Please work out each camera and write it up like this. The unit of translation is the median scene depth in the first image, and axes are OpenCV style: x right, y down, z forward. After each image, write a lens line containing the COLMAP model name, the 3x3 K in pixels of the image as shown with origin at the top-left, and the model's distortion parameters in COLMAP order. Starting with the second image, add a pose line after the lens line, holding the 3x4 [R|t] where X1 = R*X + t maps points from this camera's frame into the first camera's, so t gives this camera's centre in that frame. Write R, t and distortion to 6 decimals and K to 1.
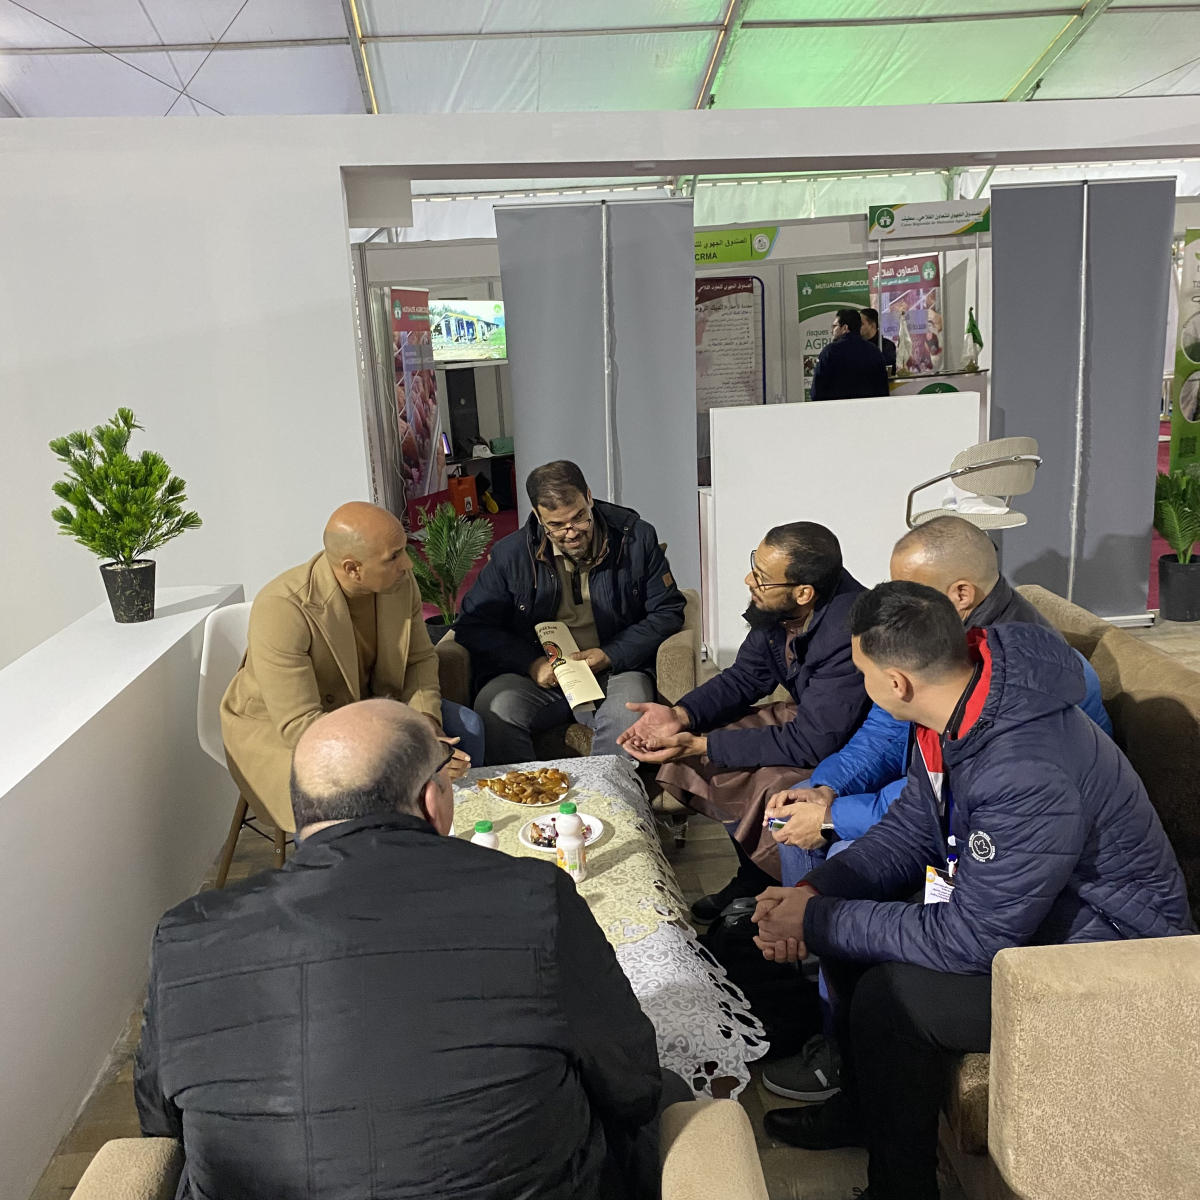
lens RADIAL K [[1187.3, 0, 618.3], [0, 1187.3, 615.3], [0, 0, 1]] dist [0.039811, -0.067599]
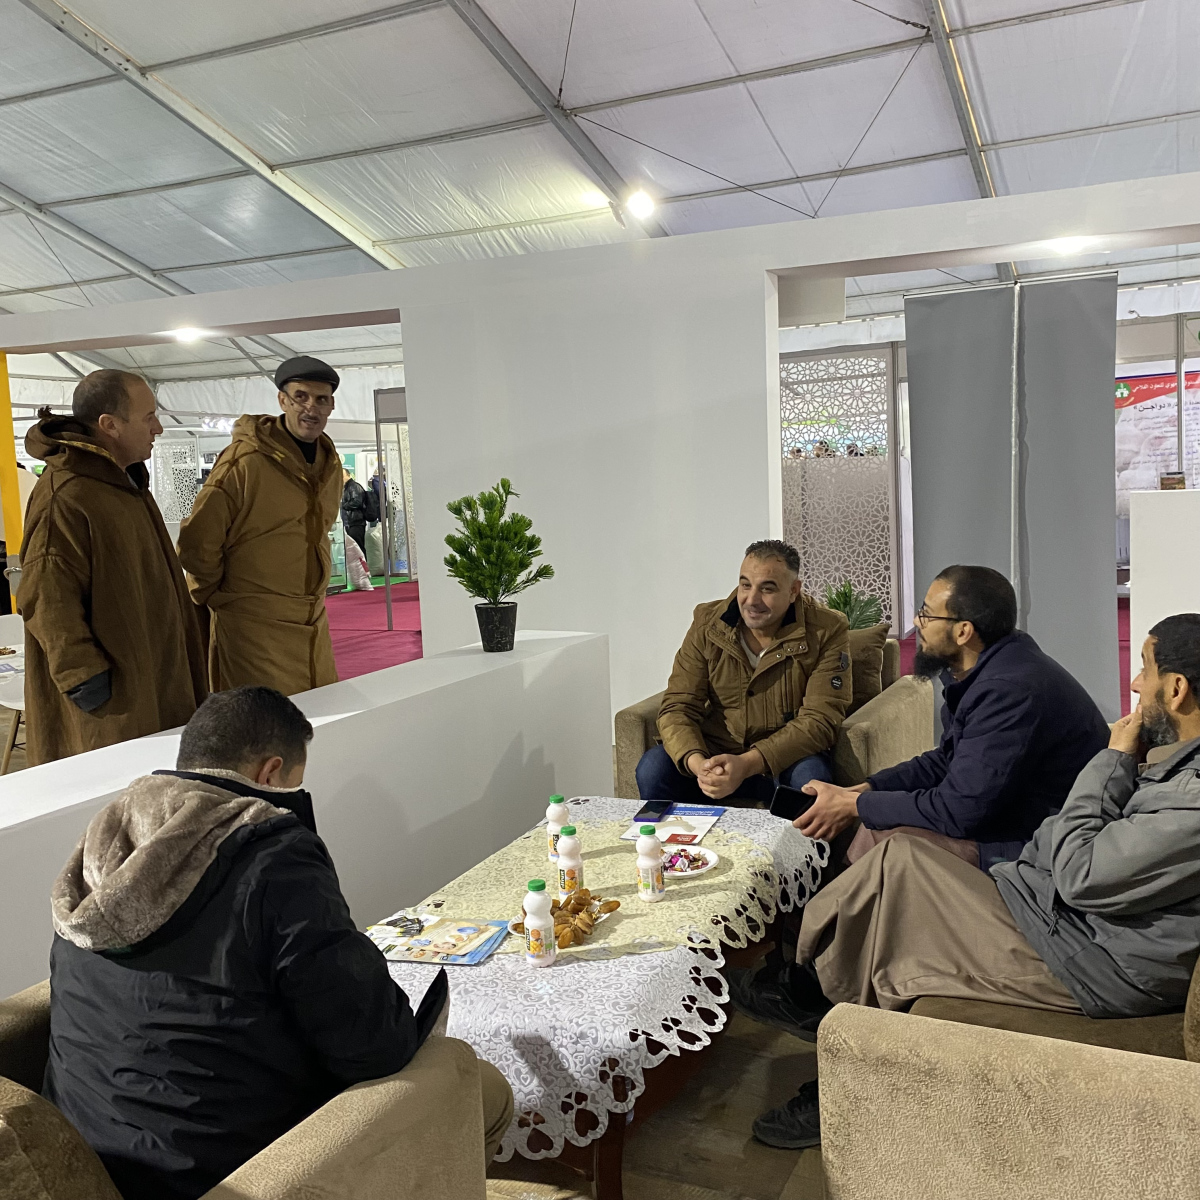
lens RADIAL K [[1187.3, 0, 618.3], [0, 1187.3, 615.3], [0, 0, 1]] dist [0.039811, -0.067599]
pose [[0.858138, 0.065064, -0.509280, 0.314013], [-0.107404, 0.992740, -0.054147, 0.019810], [0.502060, 0.101164, 0.858896, 0.023558]]
